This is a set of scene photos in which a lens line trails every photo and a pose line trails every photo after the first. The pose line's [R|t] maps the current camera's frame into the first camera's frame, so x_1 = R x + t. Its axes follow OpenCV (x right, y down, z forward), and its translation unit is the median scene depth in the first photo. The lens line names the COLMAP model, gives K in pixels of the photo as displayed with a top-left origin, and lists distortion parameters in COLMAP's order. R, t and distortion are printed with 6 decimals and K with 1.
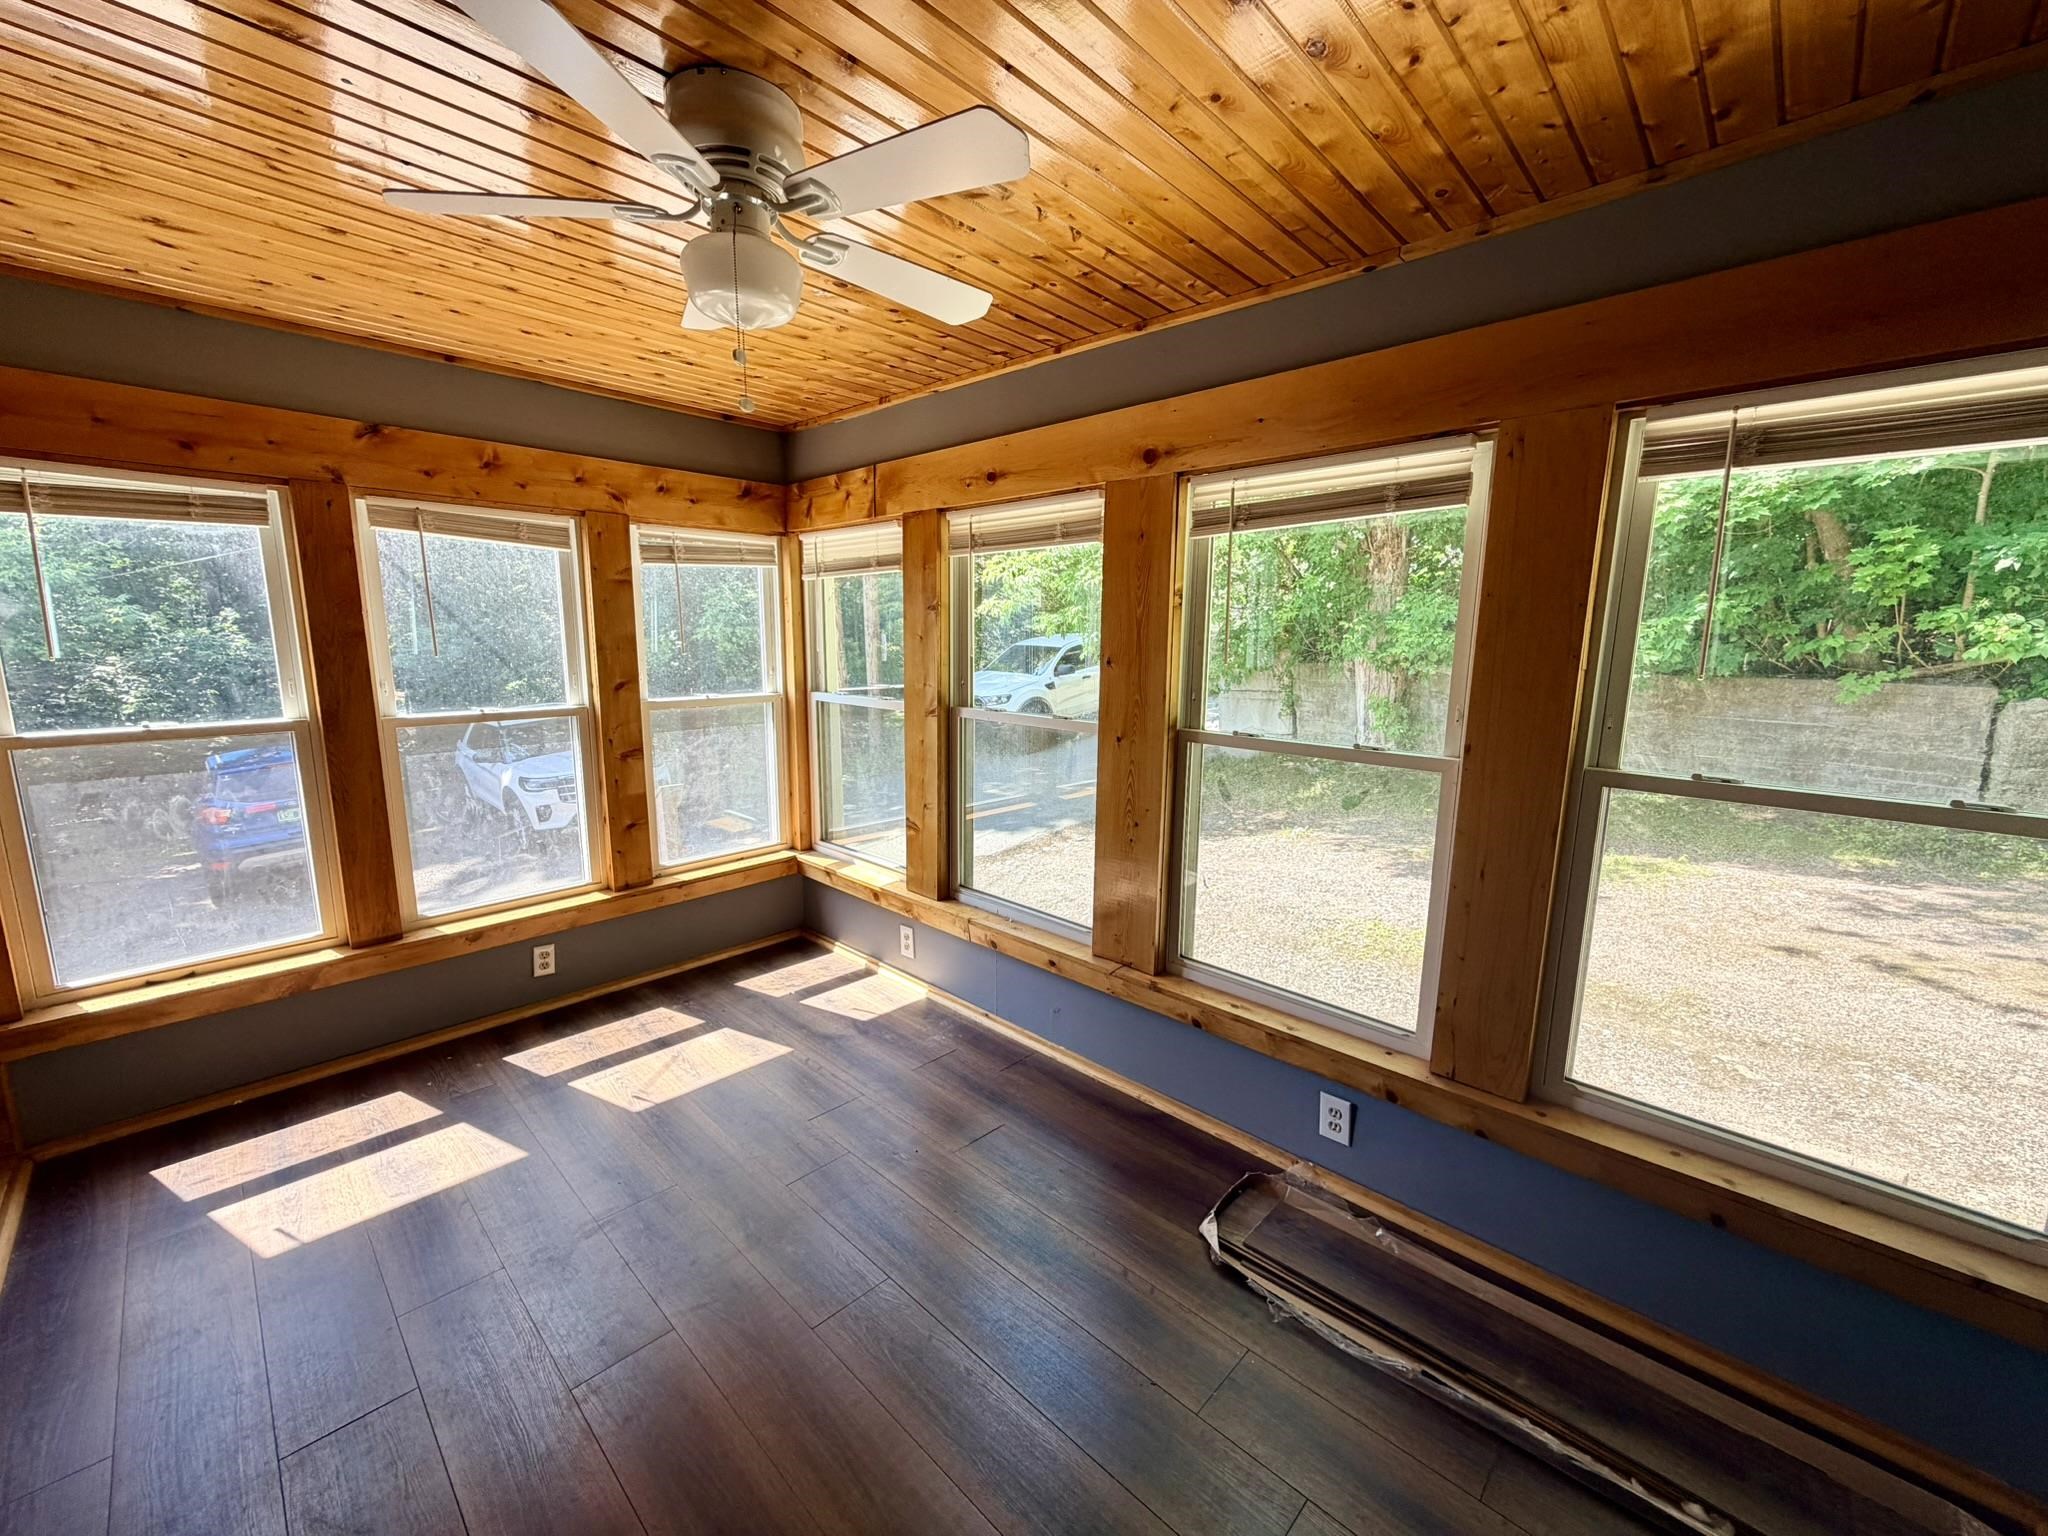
lens RADIAL K [[818.6, 0, 1019.8], [0, 818.6, 768.8], [0, 0, 1]] dist [0.002039, -0.000274]
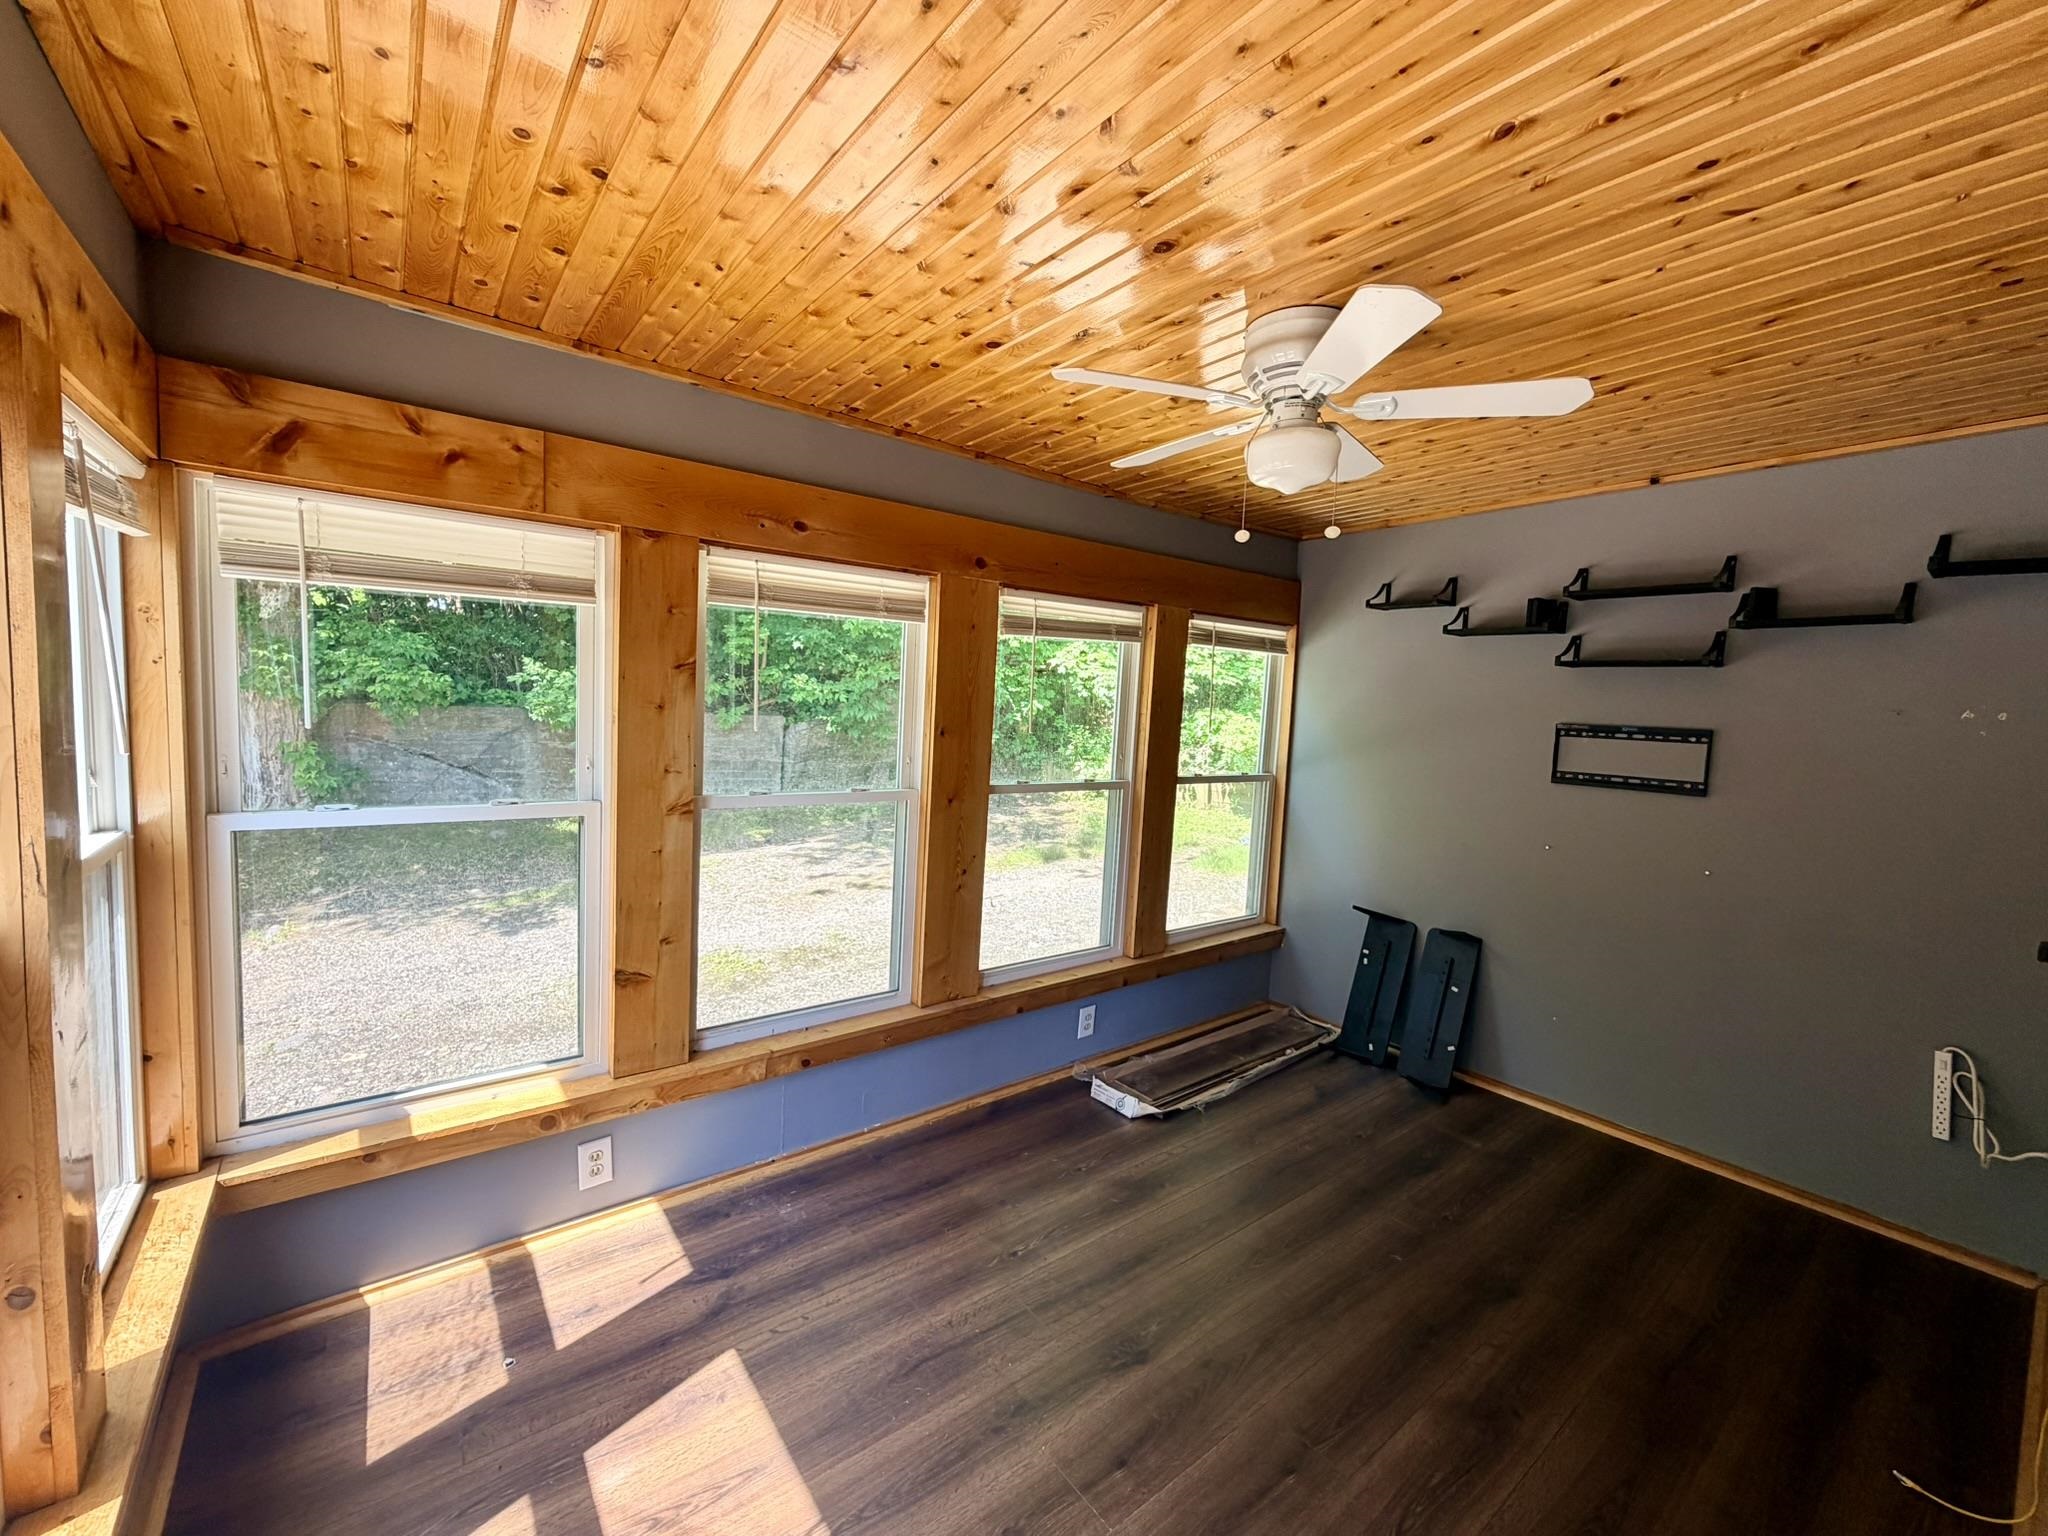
lens RADIAL K [[818.6, 0, 1018.1], [0, 818.6, 770.5], [0, 0, 1]] dist [0.002039, -0.000274]
pose [[0.149566, -0.092993, 0.984369, -0.785457], [0.119667, 0.989952, 0.075338, -0.122337], [-0.981483, 0.106528, 0.159191, 0.590001]]
